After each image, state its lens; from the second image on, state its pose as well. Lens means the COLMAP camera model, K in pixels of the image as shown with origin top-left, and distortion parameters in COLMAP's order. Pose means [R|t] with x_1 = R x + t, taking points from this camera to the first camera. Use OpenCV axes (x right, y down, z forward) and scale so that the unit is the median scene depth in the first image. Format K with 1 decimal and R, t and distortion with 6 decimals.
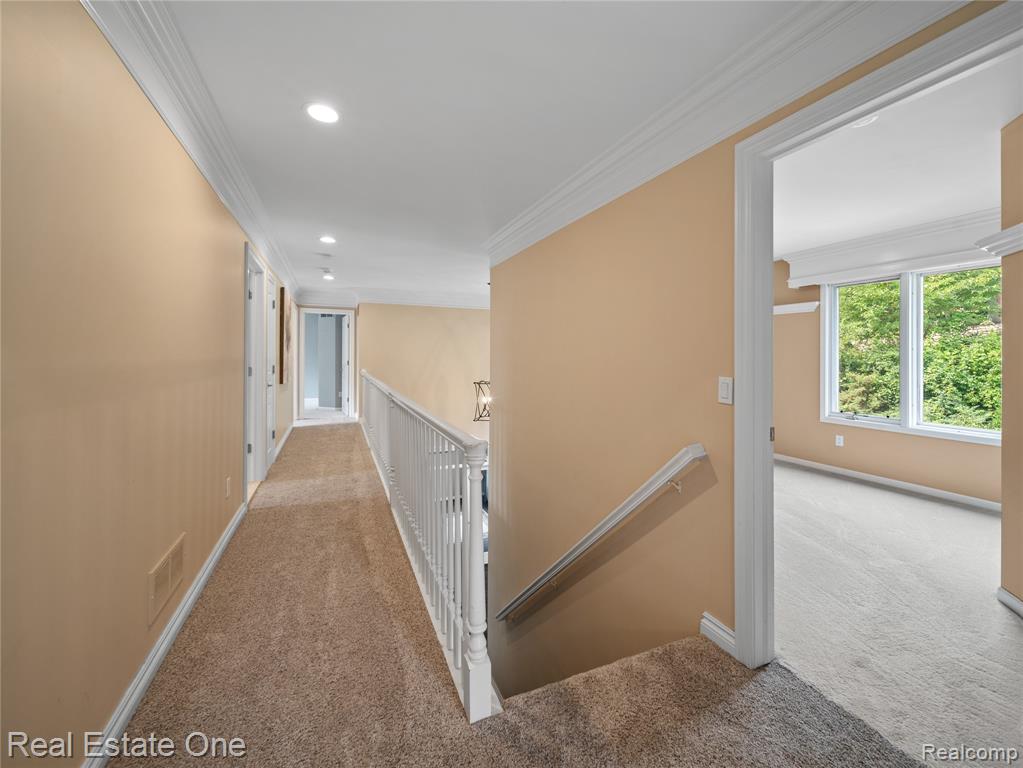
lens RADIAL K [[413.2, 0, 507.5], [0, 413.2, 356.4], [0, 0, 1]] dist [-0.010944, -0.001236]
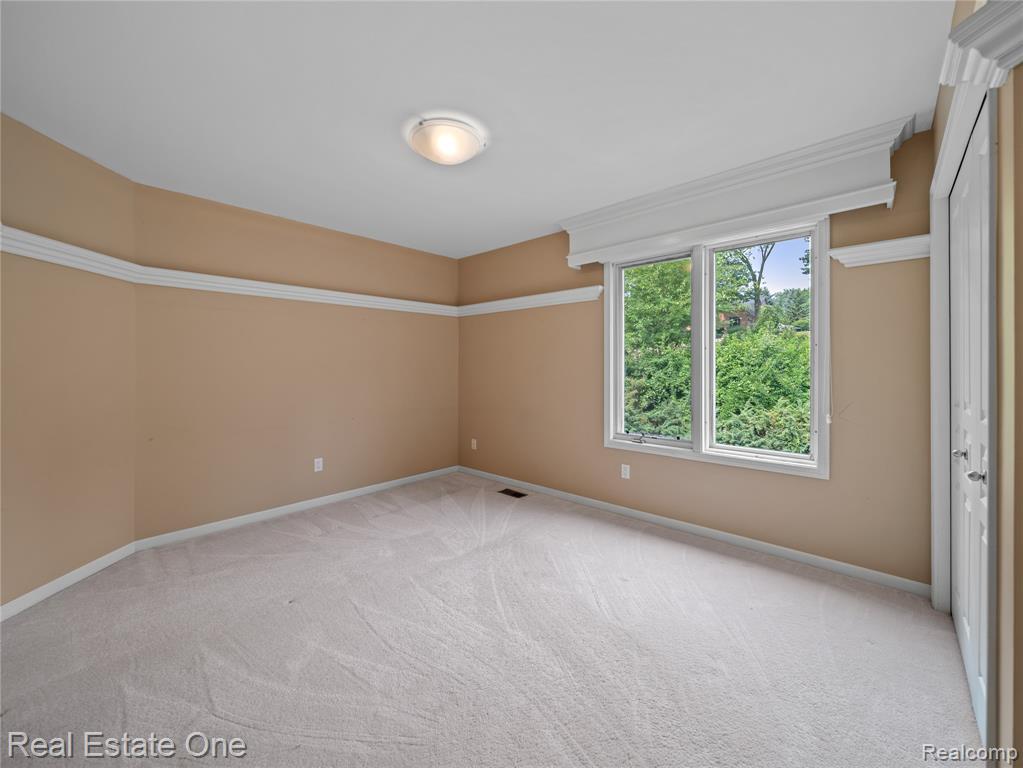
lens RADIAL K [[413.2, 0, 510.5], [0, 413.2, 374.7], [0, 0, 1]] dist [-0.010944, -0.001236]
pose [[0.909931, -0.017719, 0.414382, 0.086988], [0.008467, 0.999672, 0.024155, 0.002373], [-0.414674, -0.018471, 0.909783, 0.113800]]
